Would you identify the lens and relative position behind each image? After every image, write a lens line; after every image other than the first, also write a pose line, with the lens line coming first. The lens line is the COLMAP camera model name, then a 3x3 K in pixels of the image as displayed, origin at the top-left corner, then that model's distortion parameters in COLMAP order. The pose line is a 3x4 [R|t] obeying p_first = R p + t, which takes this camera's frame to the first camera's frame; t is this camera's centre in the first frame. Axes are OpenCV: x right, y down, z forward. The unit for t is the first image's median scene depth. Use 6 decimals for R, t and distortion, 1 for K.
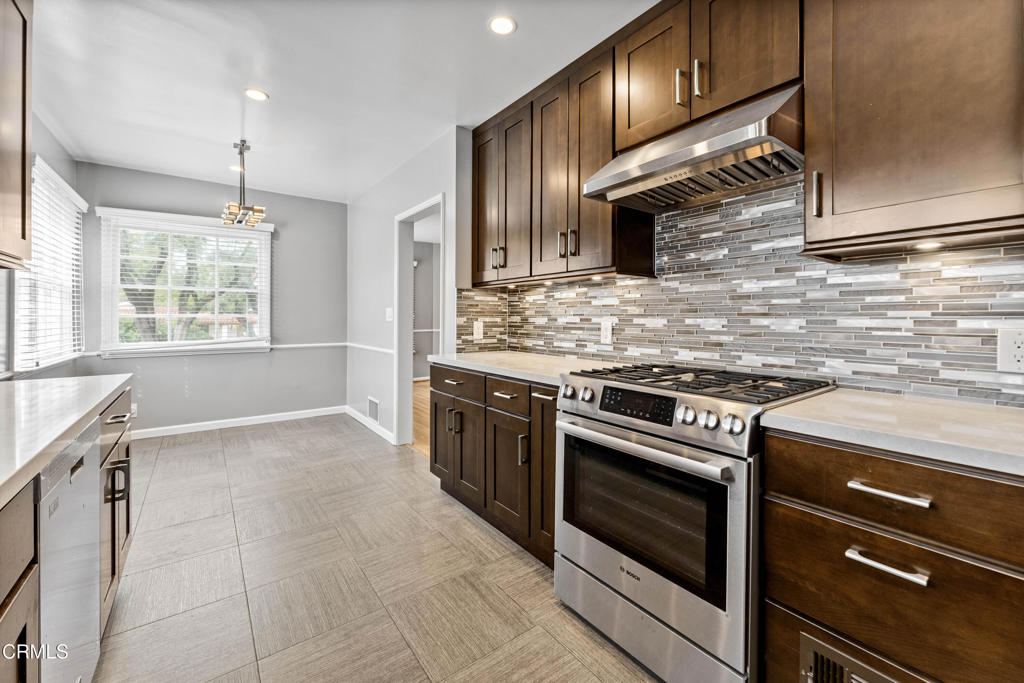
lens RADIAL K [[417.0, 0, 522.6], [0, 417.0, 319.5], [0, 0, 1]] dist [-0.002314, -0.000201]
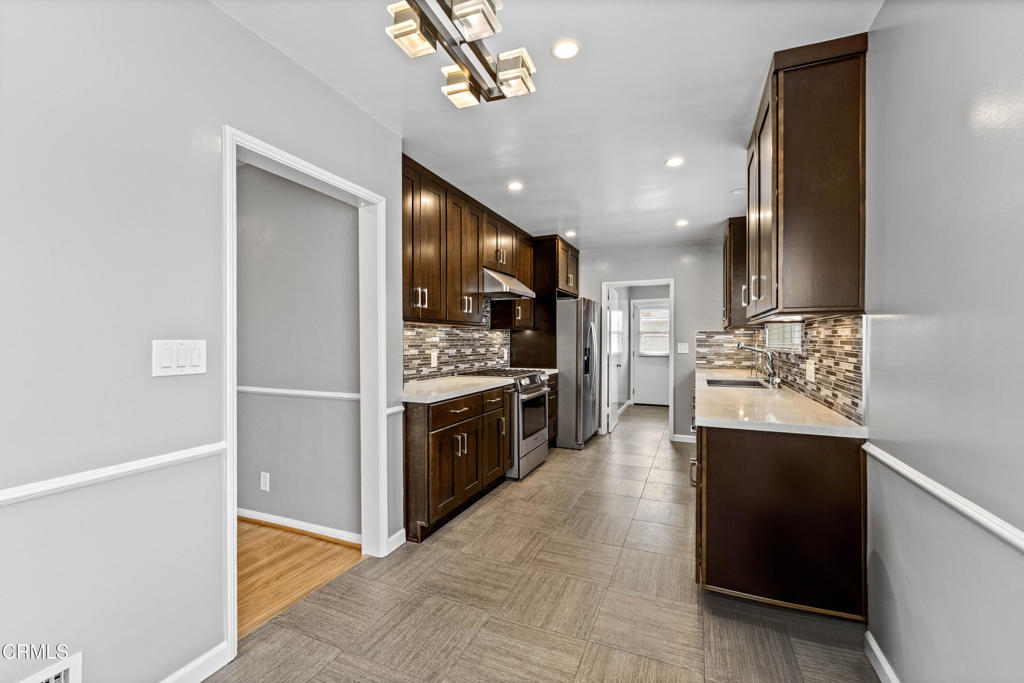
lens RADIAL K [[417.0, 0, 516.3], [0, 417.0, 341.9], [0, 0, 1]] dist [-0.002314, -0.000201]
pose [[-0.496207, 0.003187, 0.868199, -1.278194], [0.002458, 0.999994, -0.002265, -0.029036], [-0.868201, 0.001010, -0.496212, 1.499265]]
